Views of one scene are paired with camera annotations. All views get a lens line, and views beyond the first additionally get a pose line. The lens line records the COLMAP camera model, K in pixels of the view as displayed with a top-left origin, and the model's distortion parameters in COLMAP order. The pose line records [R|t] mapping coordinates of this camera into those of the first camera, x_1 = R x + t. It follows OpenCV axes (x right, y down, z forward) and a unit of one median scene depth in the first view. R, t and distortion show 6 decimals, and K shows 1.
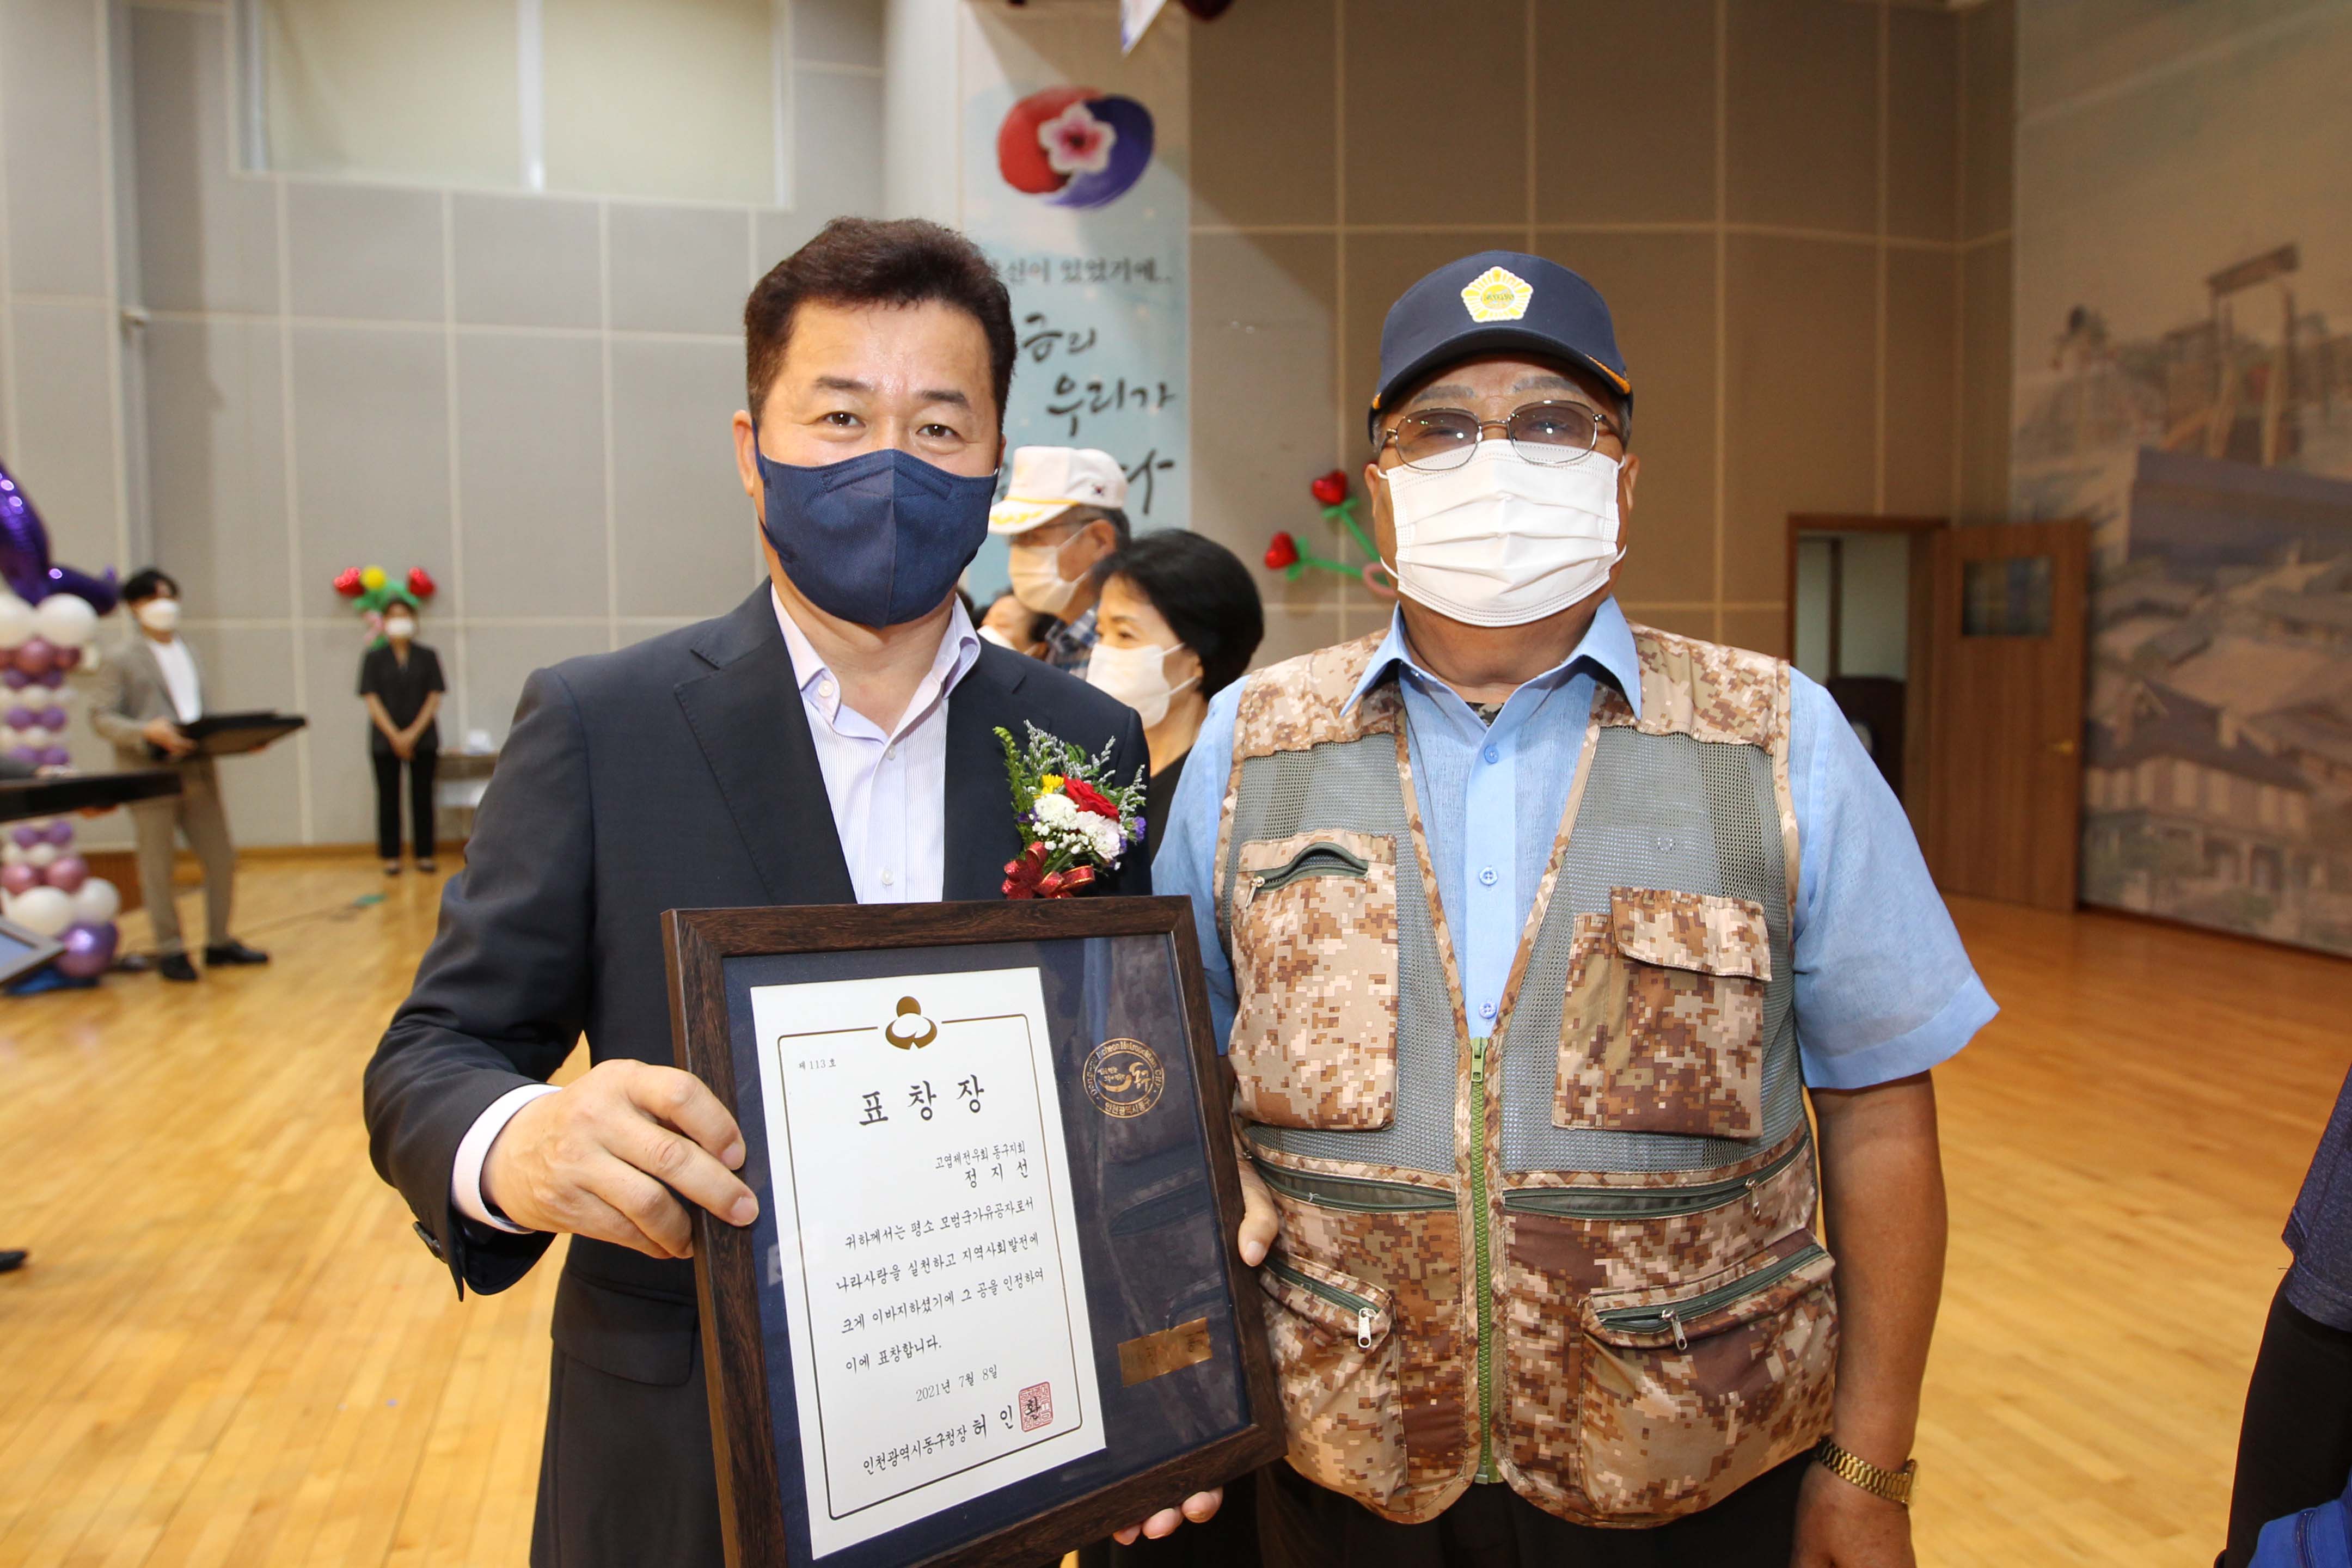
lens RADIAL K [[1489.8, 0, 1199.4], [0, 1489.8, 739.1], [0, 0, 1]] dist [-0.068413, 0.036627]
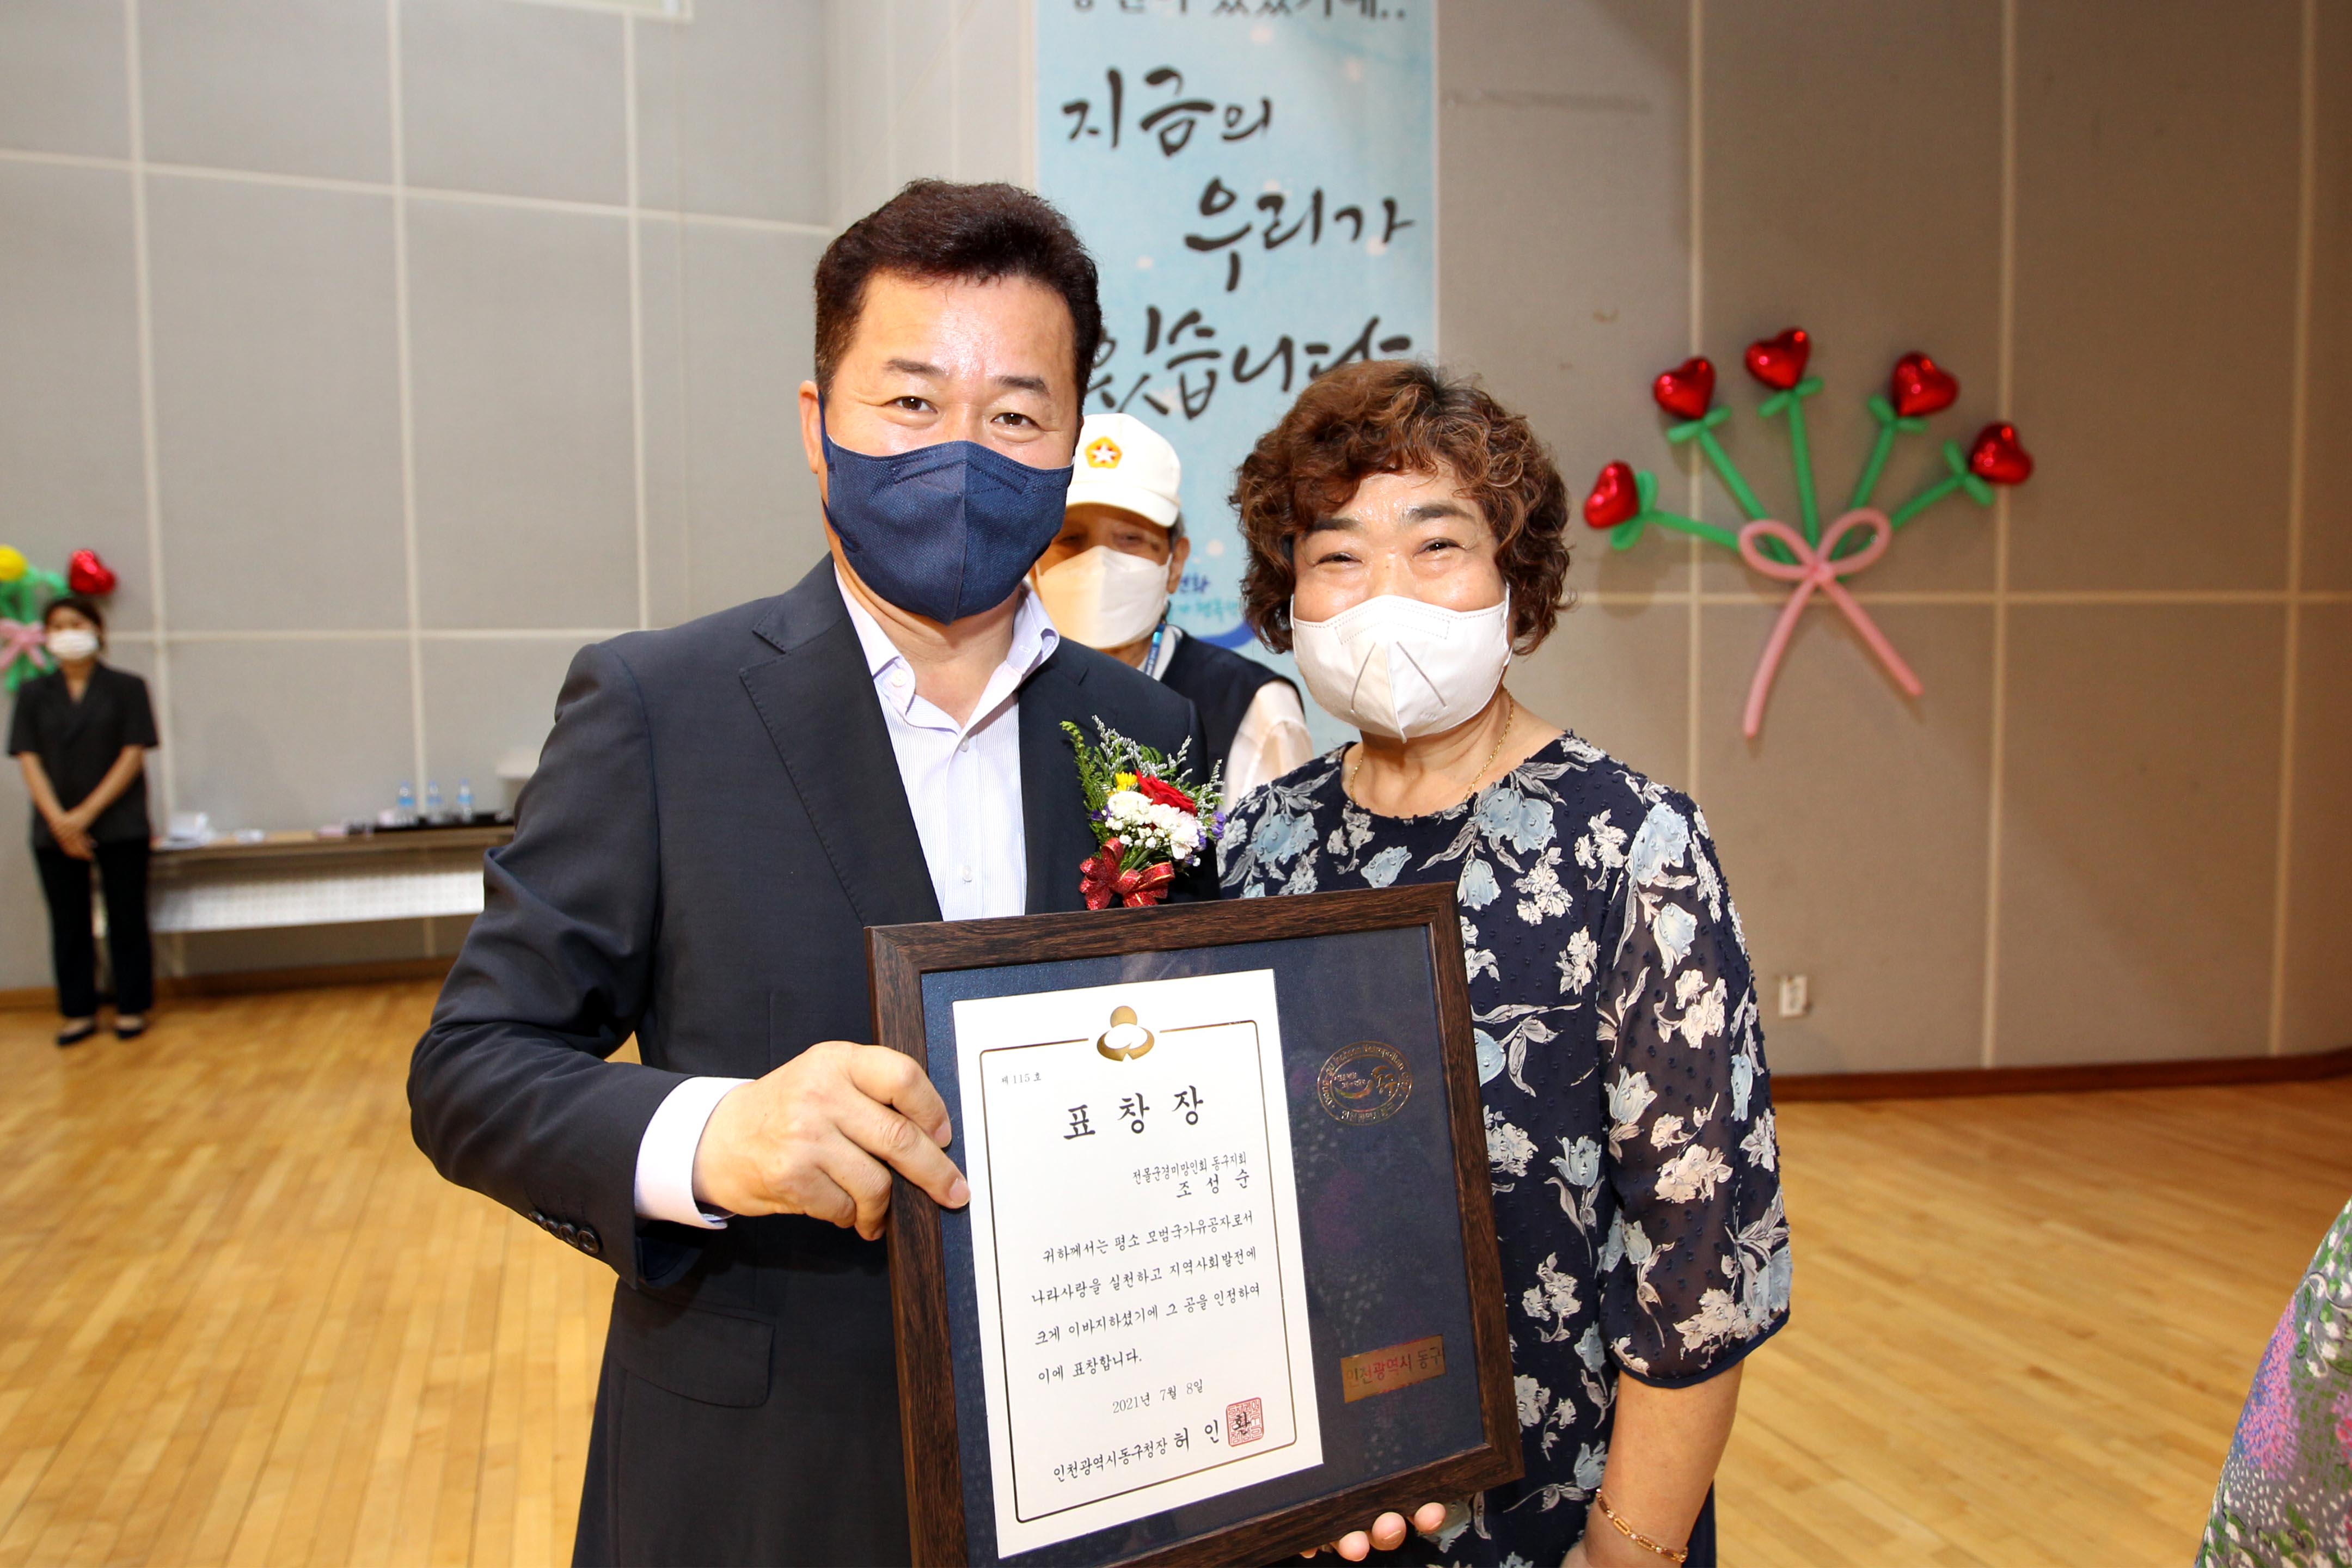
lens RADIAL K [[1446.3, 0, 1182.4], [0, 1446.3, 761.4], [0, 0, 1]] dist [-0.064637, 0.031535]
pose [[0.996718, -0.010105, 0.080321, -0.149866], [0.010301, 0.999945, -0.002036, -0.026380], [-0.080296, 0.002857, 0.996767, 0.469201]]
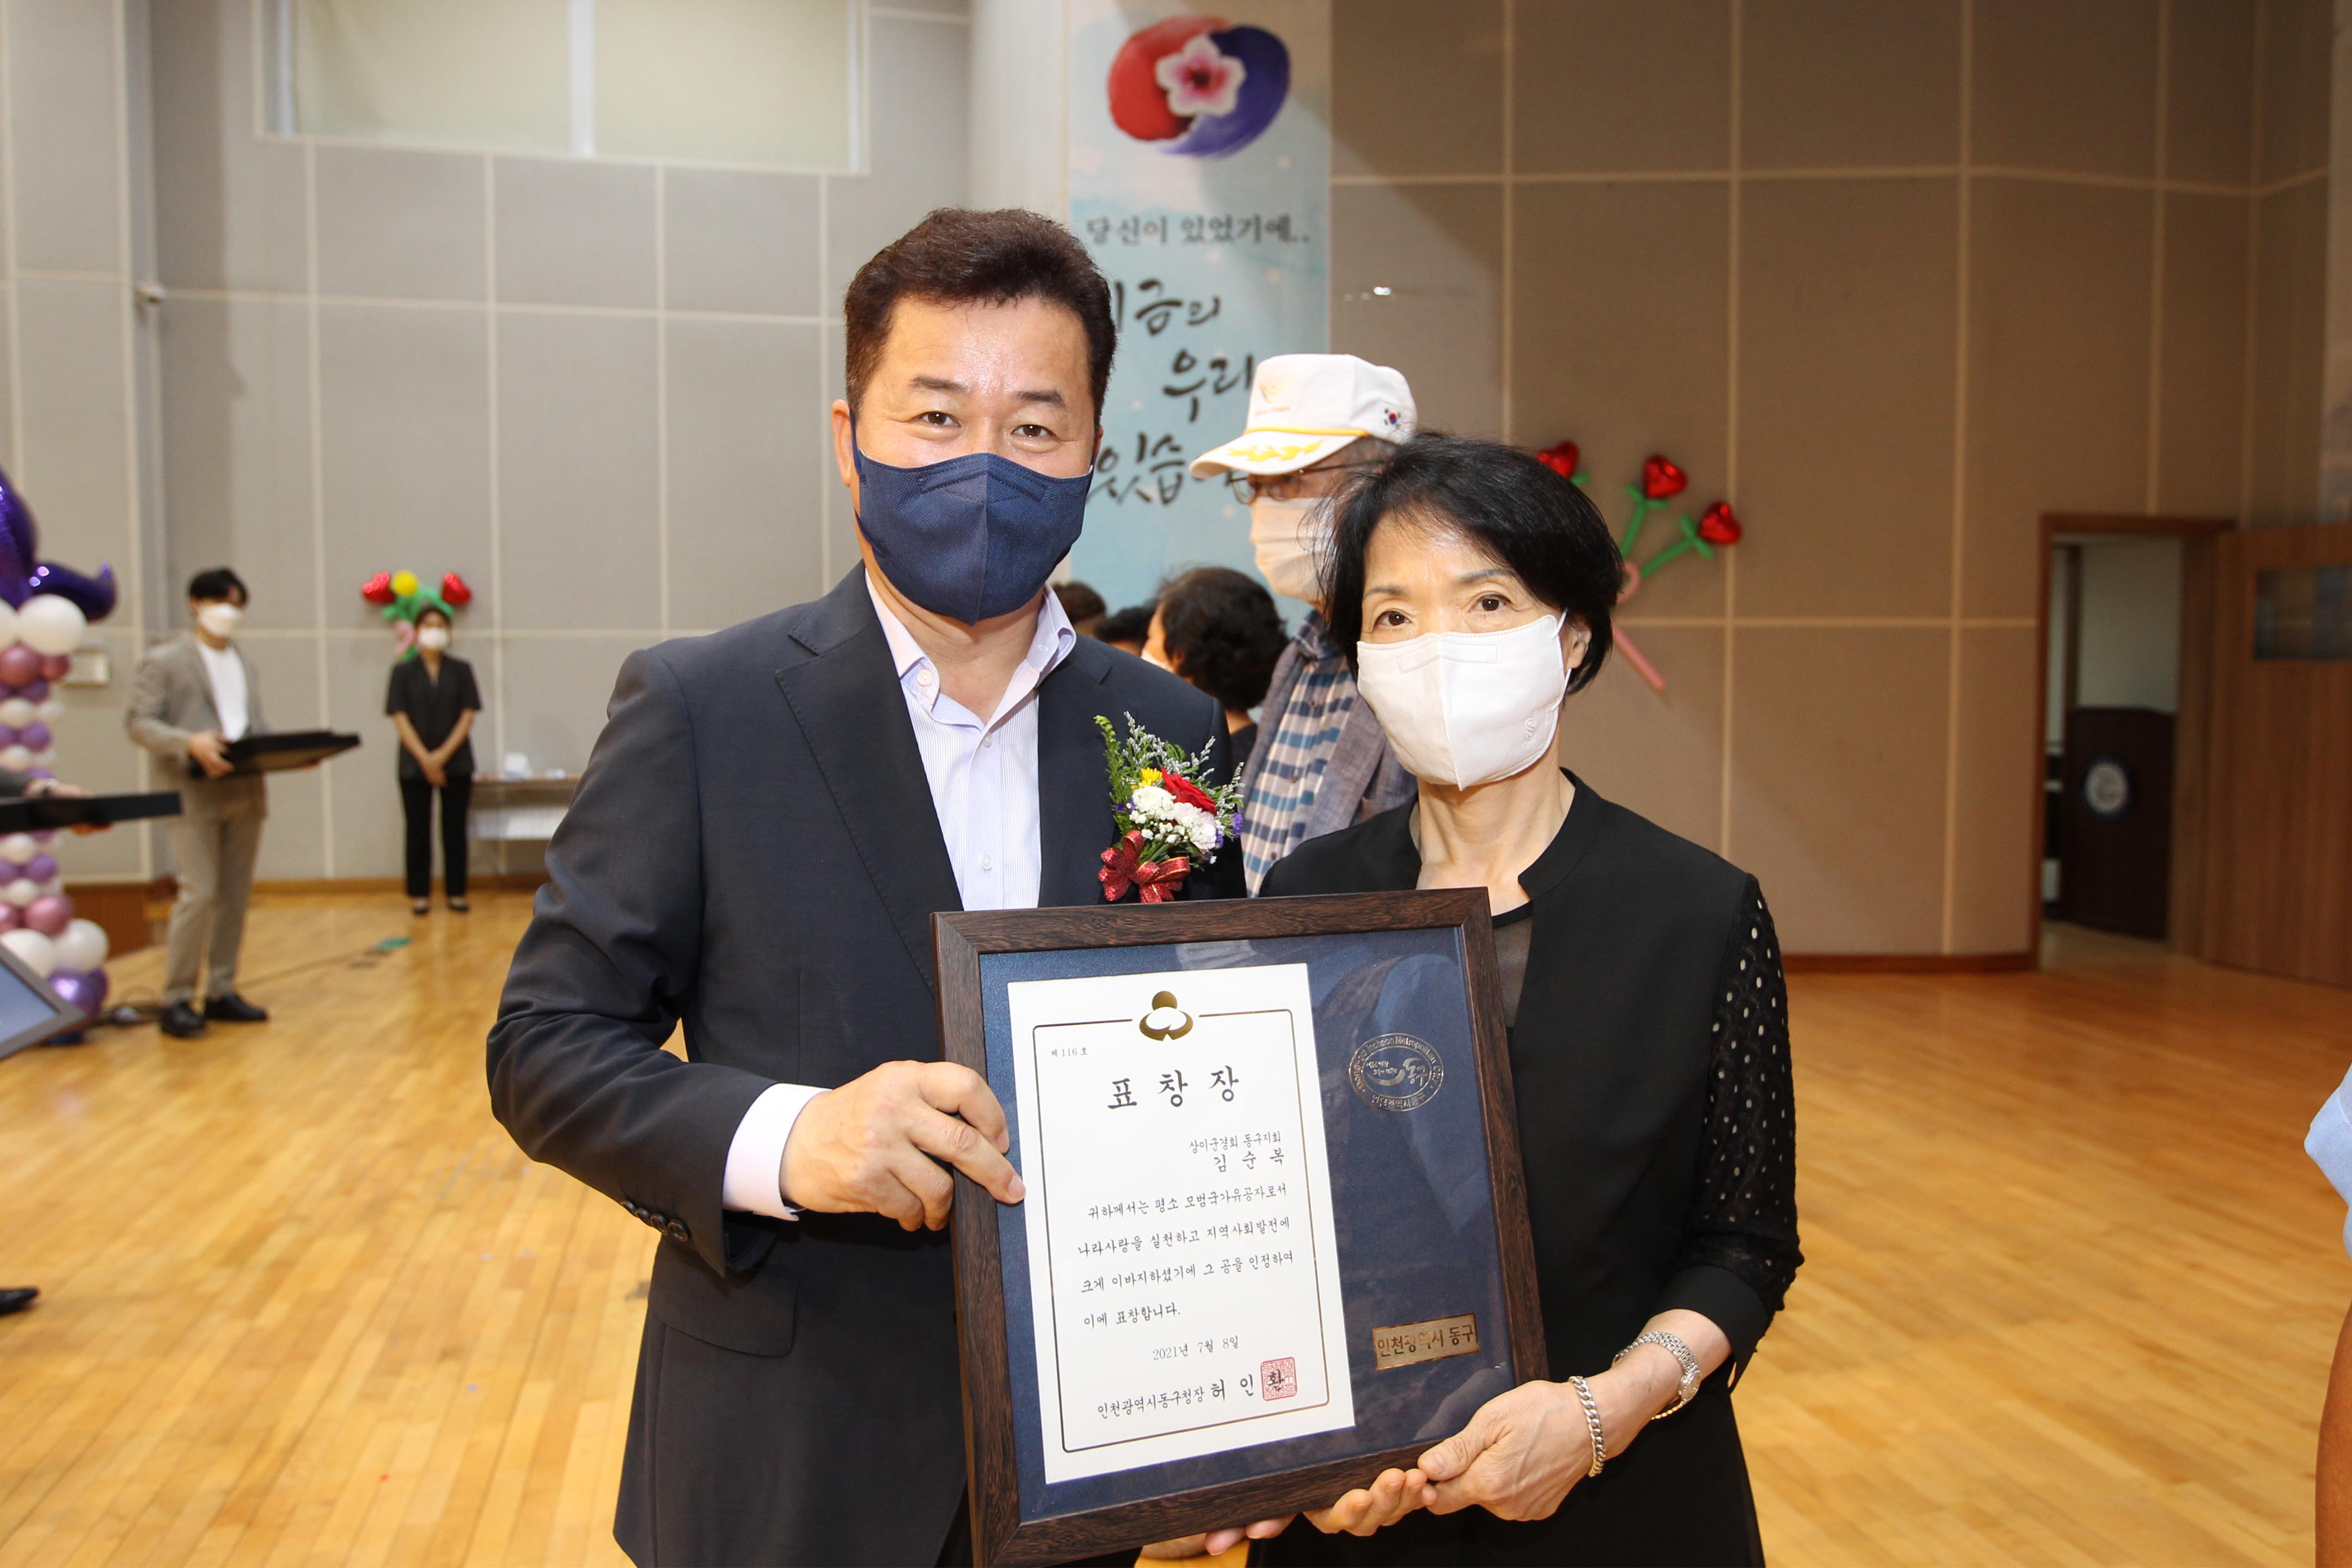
lens RADIAL K [[1597.8, 0, 1177.4], [0, 1597.8, 758.3], [0, 0, 1]] dist [-0.064118, 0.043313]
pose [[0.997873, 0.010575, -0.064328, -0.032701], [-0.011004, 0.999919, -0.006322, -0.002143], [0.064256, 0.007016, 0.997909, 0.078132]]
